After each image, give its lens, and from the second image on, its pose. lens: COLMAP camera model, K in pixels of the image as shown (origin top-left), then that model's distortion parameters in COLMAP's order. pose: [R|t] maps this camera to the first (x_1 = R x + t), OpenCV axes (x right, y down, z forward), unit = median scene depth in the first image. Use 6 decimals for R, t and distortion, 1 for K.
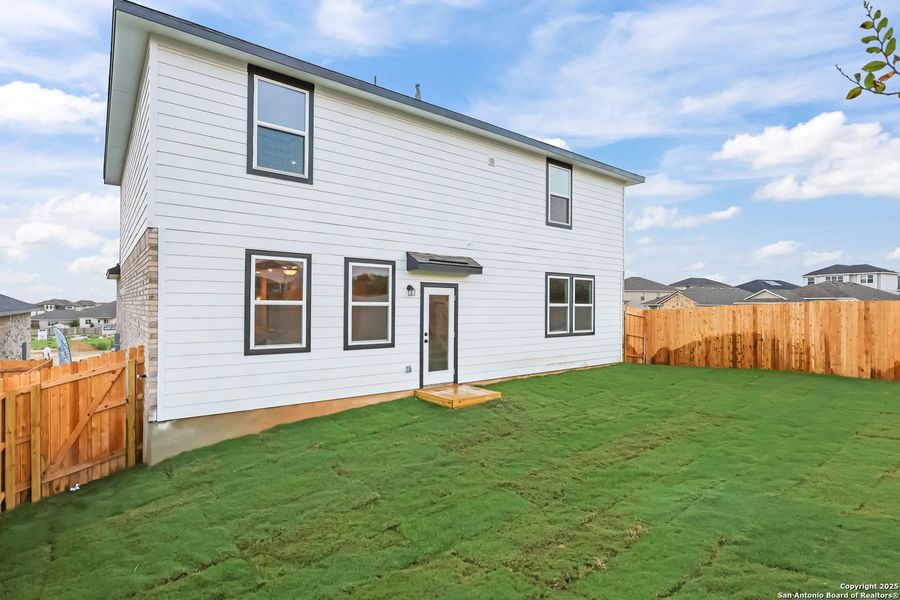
lens RADIAL K [[441.6, 0, 450.0], [0, 441.6, 300.0], [0, 0, 1]] dist [0.000835, 0.000416]
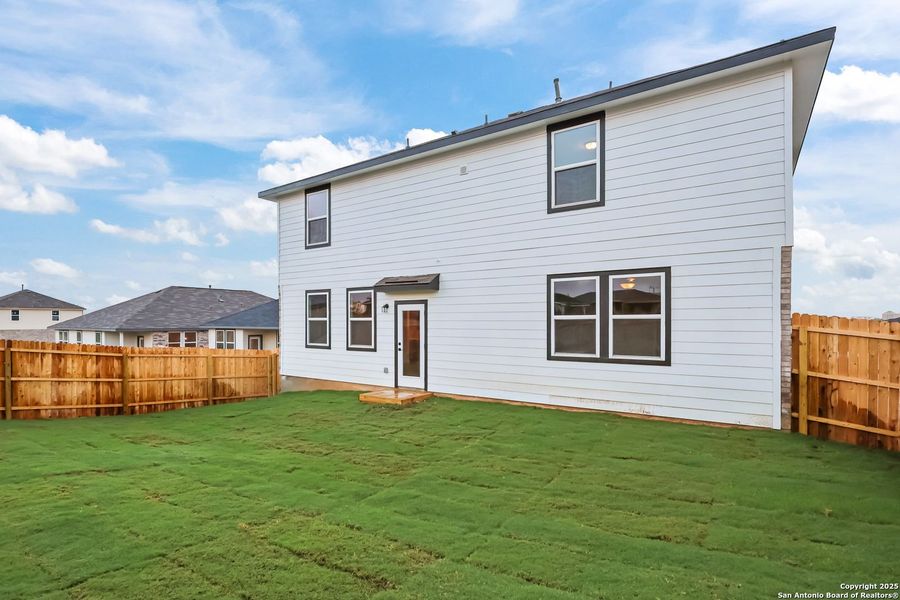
lens RADIAL K [[382.5, 0, 450.1], [0, 382.5, 318.8], [0, 0, 1]] dist [0.000094, 0.000056]
pose [[0.379221, -0.009432, -0.925258, 0.909768], [0.019113, 0.999815, -0.002358, 0.013788], [0.925109, -0.016790, 0.379331, 0.691698]]
